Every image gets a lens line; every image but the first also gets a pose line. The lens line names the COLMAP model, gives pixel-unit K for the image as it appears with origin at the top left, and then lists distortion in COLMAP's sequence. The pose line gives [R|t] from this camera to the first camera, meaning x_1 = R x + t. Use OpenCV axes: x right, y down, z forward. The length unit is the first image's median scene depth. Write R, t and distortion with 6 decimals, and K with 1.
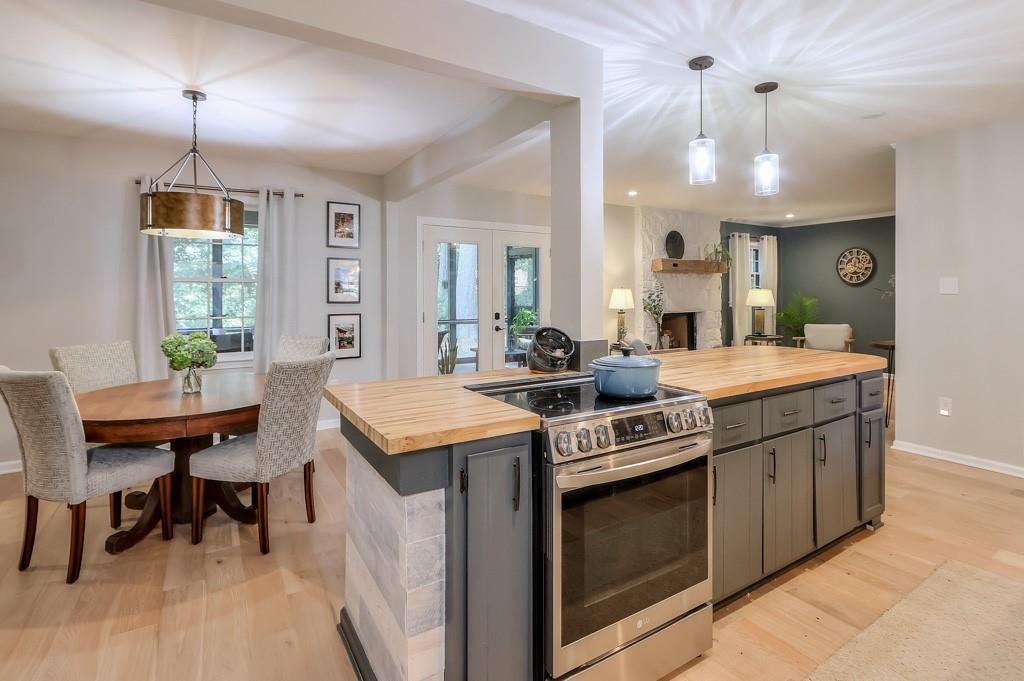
lens RADIAL K [[553.5, 0, 502.7], [0, 553.5, 292.0], [0, 0, 1]] dist [0.001276, -0.000505]
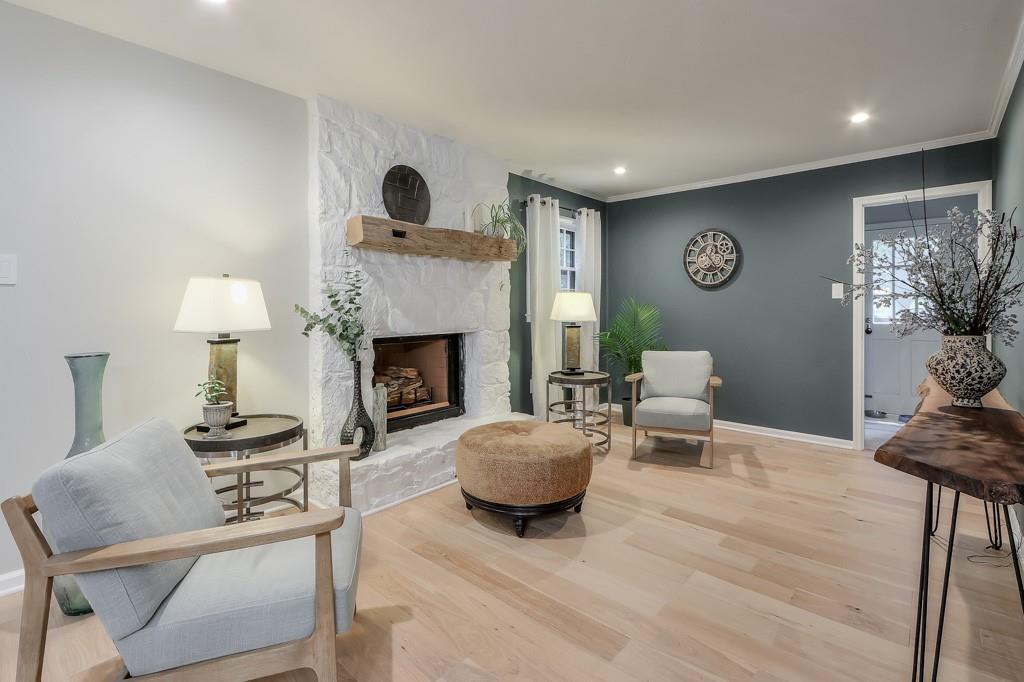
lens RADIAL K [[480.7, 0, 497.8], [0, 480.7, 310.8], [0, 0, 1]] dist [-0.040324, 0.000211]
pose [[0.968945, -0.000416, 0.247276, 0.262046], [-0.001651, 0.999965, 0.008152, 0.010831], [-0.247271, -0.008307, 0.968911, 0.530207]]
